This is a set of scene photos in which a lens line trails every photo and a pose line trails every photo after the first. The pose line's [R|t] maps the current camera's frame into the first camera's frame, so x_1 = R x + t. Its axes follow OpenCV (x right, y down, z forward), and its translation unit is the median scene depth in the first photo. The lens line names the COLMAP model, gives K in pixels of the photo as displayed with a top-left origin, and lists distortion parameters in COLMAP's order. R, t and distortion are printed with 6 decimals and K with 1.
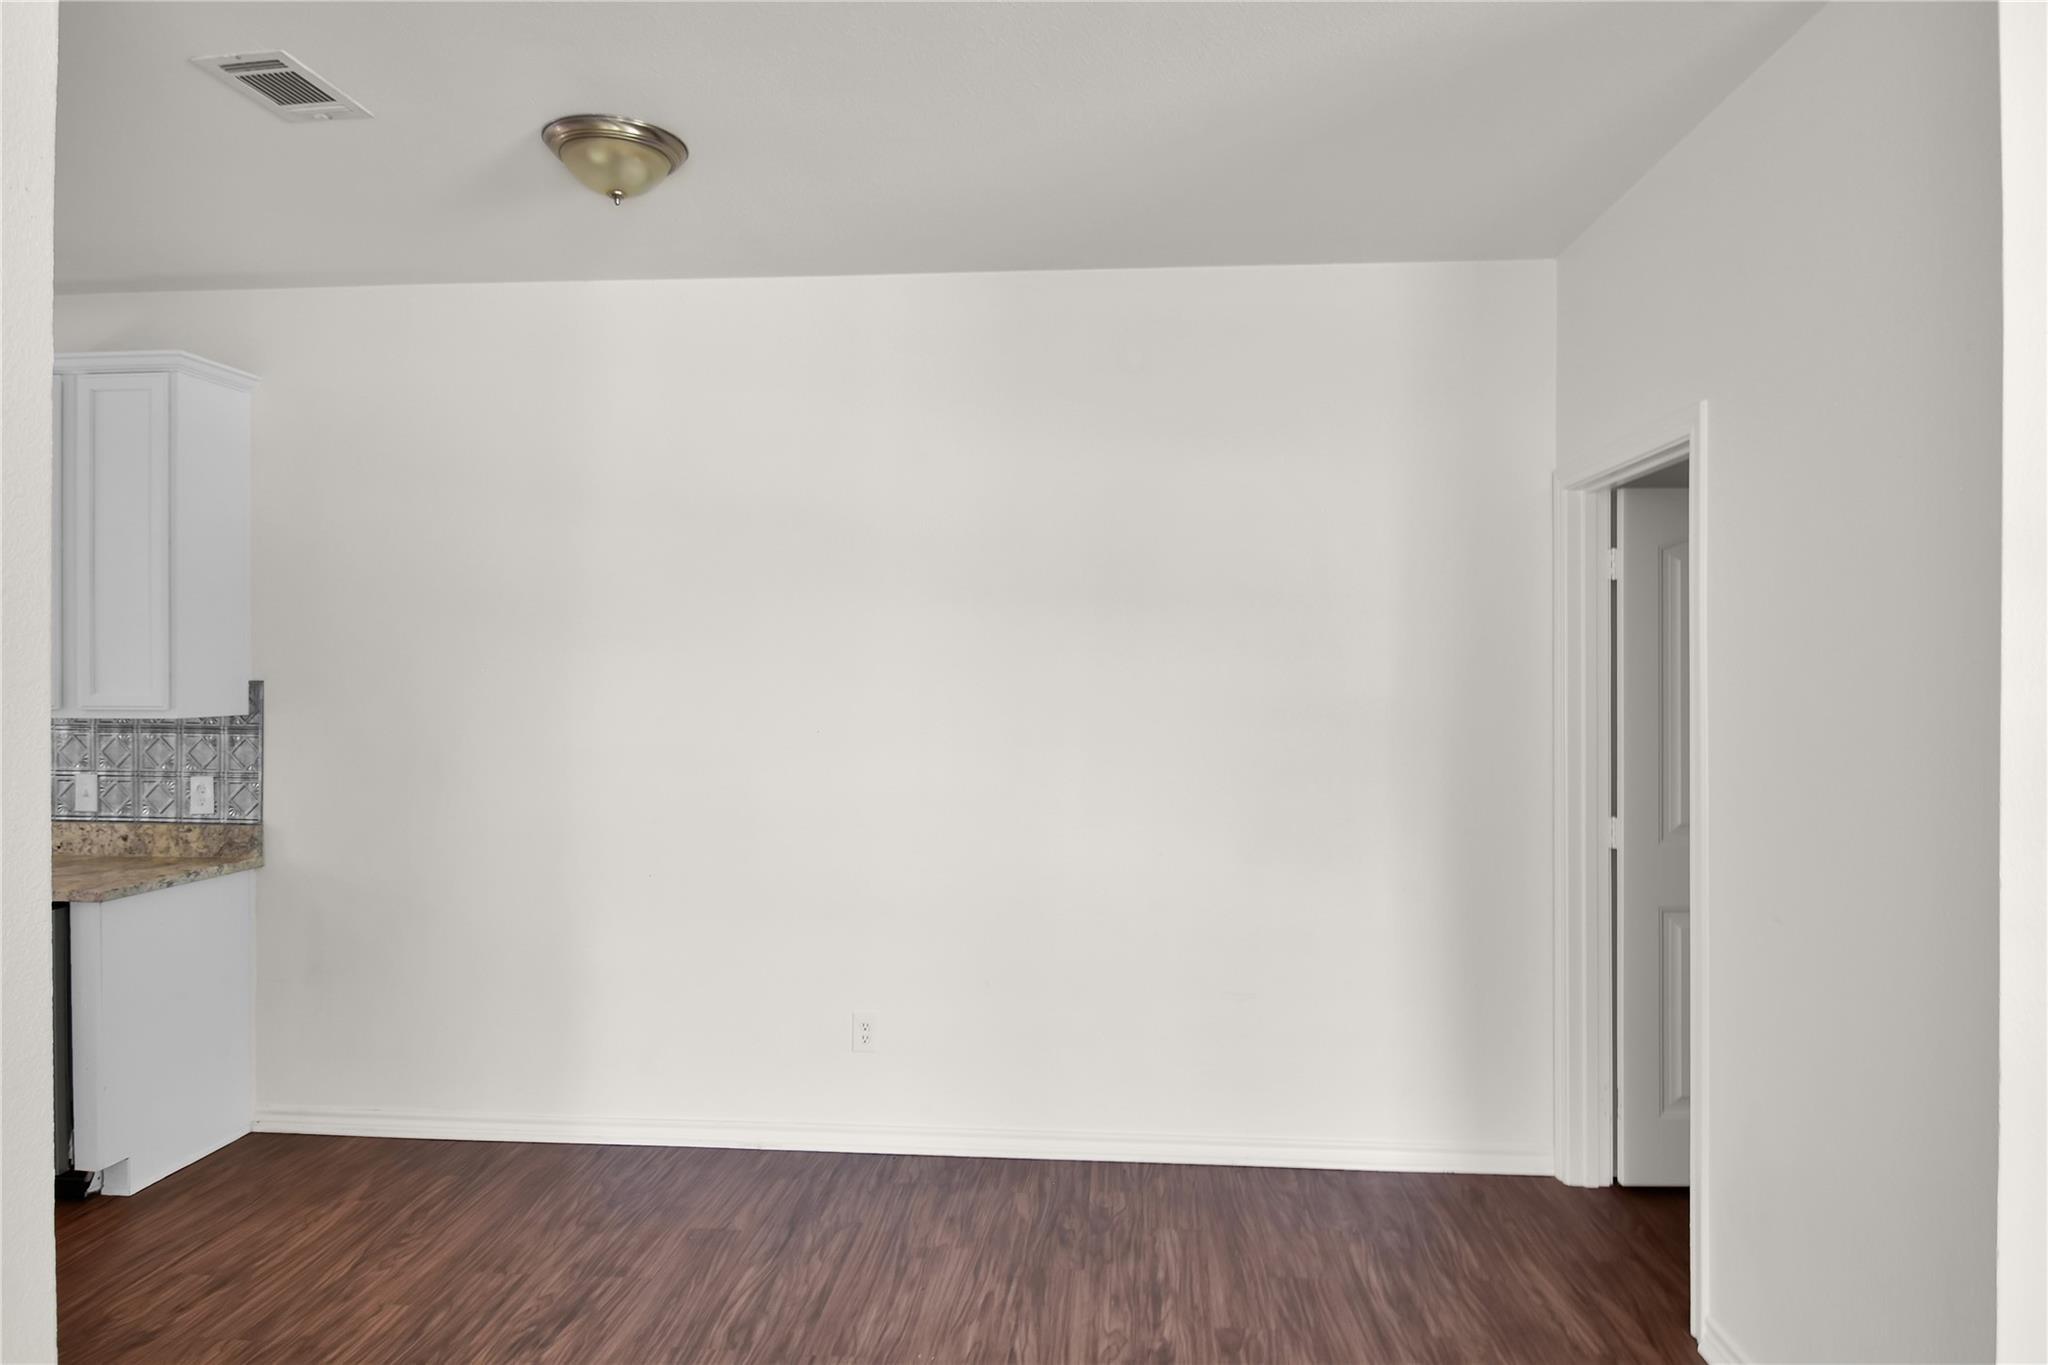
lens RADIAL K [[1213.6, 0, 1027.1], [0, 1213.6, 674.8], [0, 0, 1]] dist [-0.014077, -0.000279]
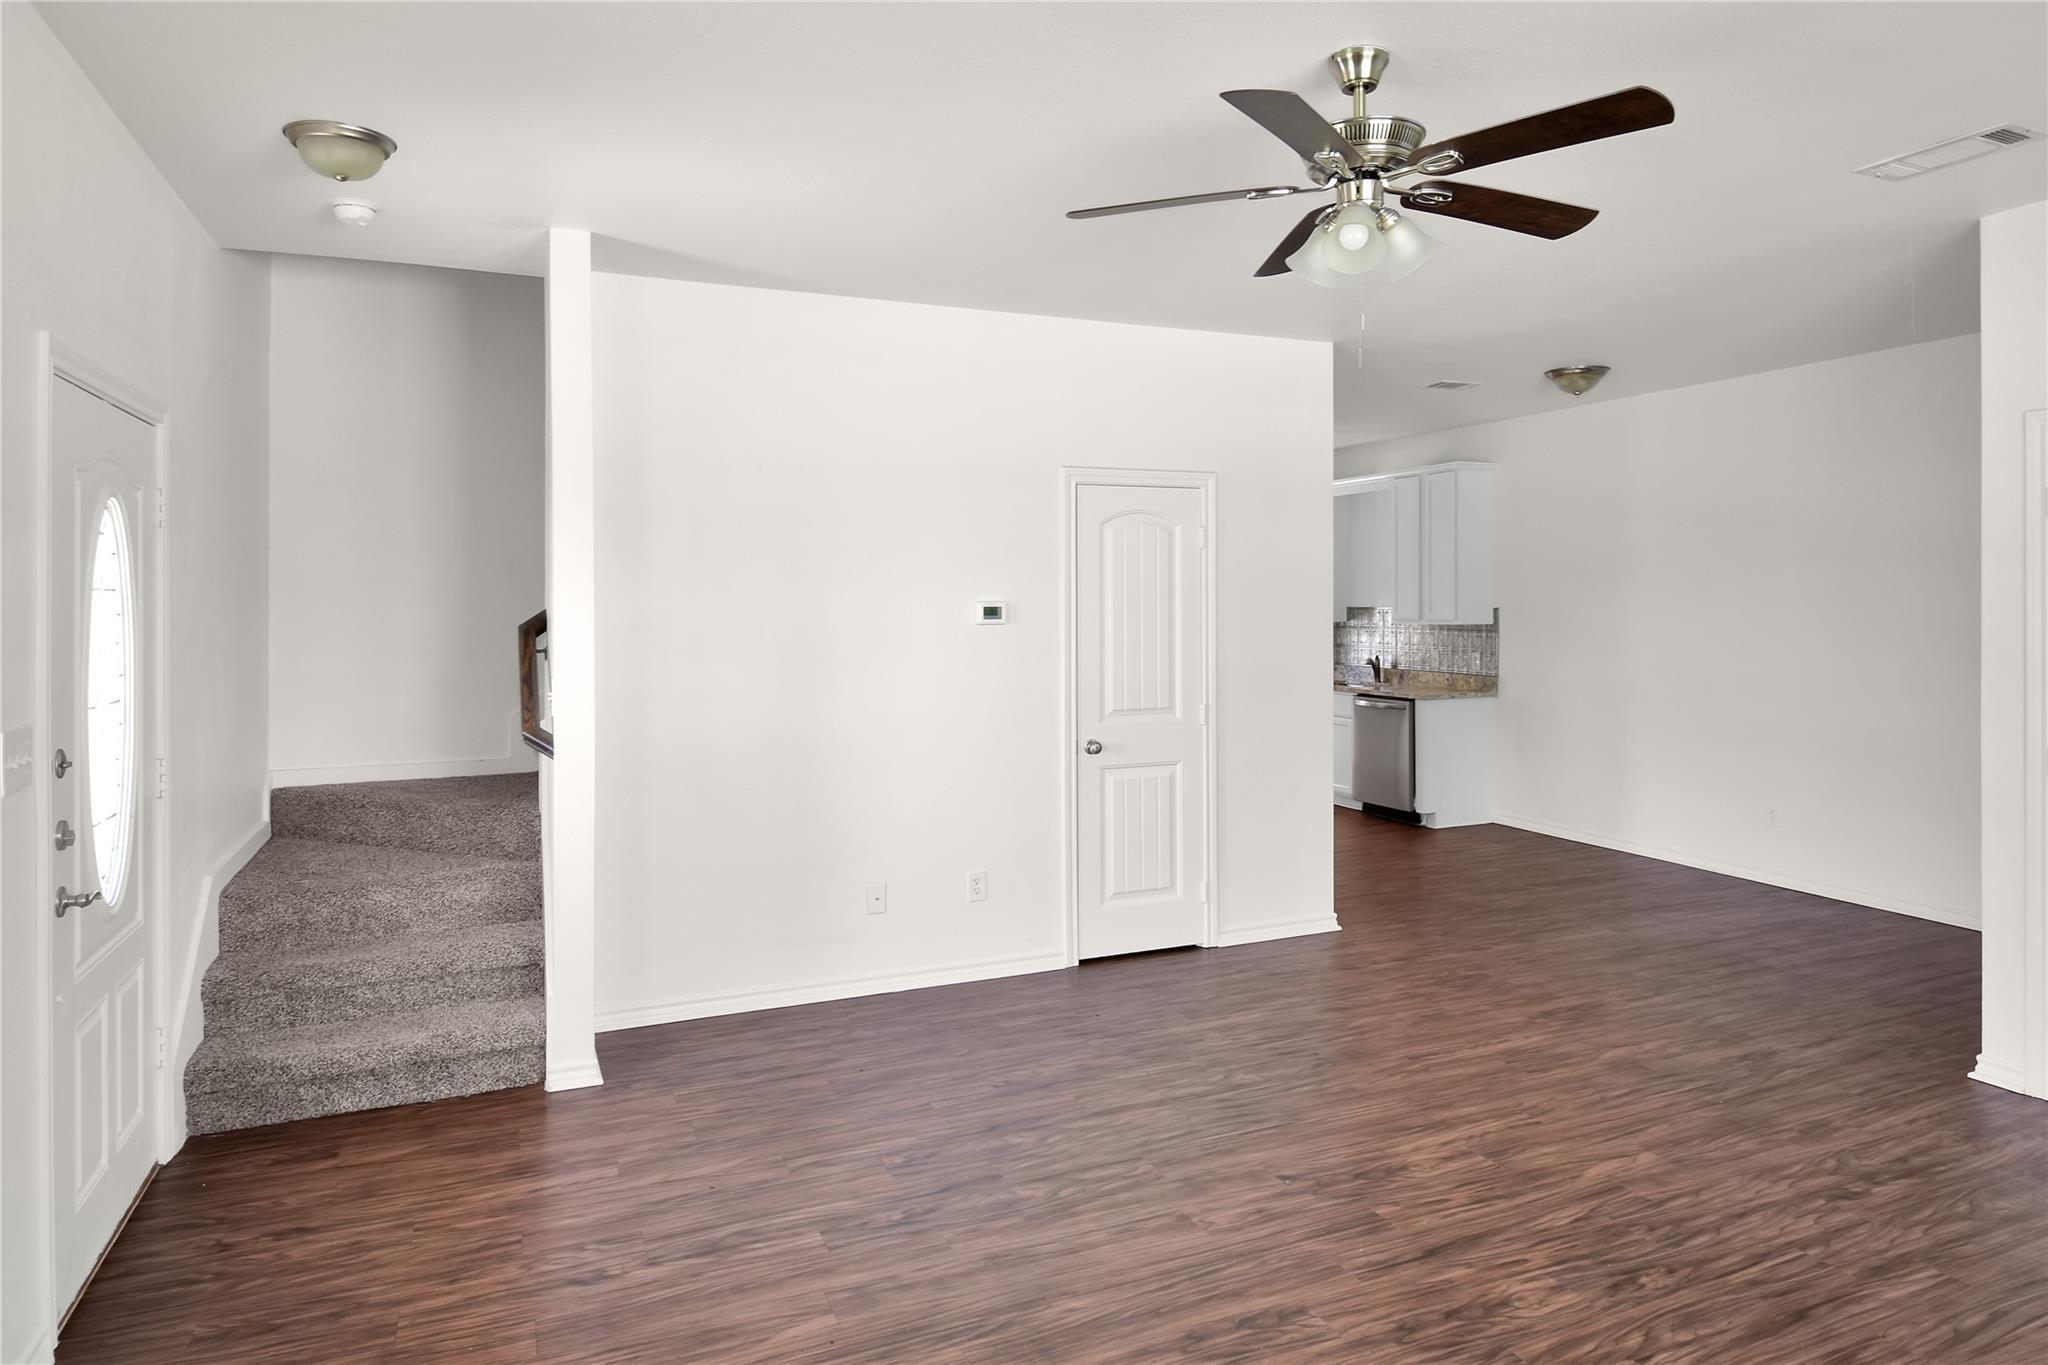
lens RADIAL K [[1213.6, 0, 1049.8], [0, 1213.6, 606.6], [0, 0, 1]] dist [-0.014077, -0.000279]
pose [[0.469614, 0.002559, -0.882868, 0.844910], [0.003836, 0.999980, 0.004939, -0.009879], [0.882863, -0.005706, 0.469595, -0.660464]]
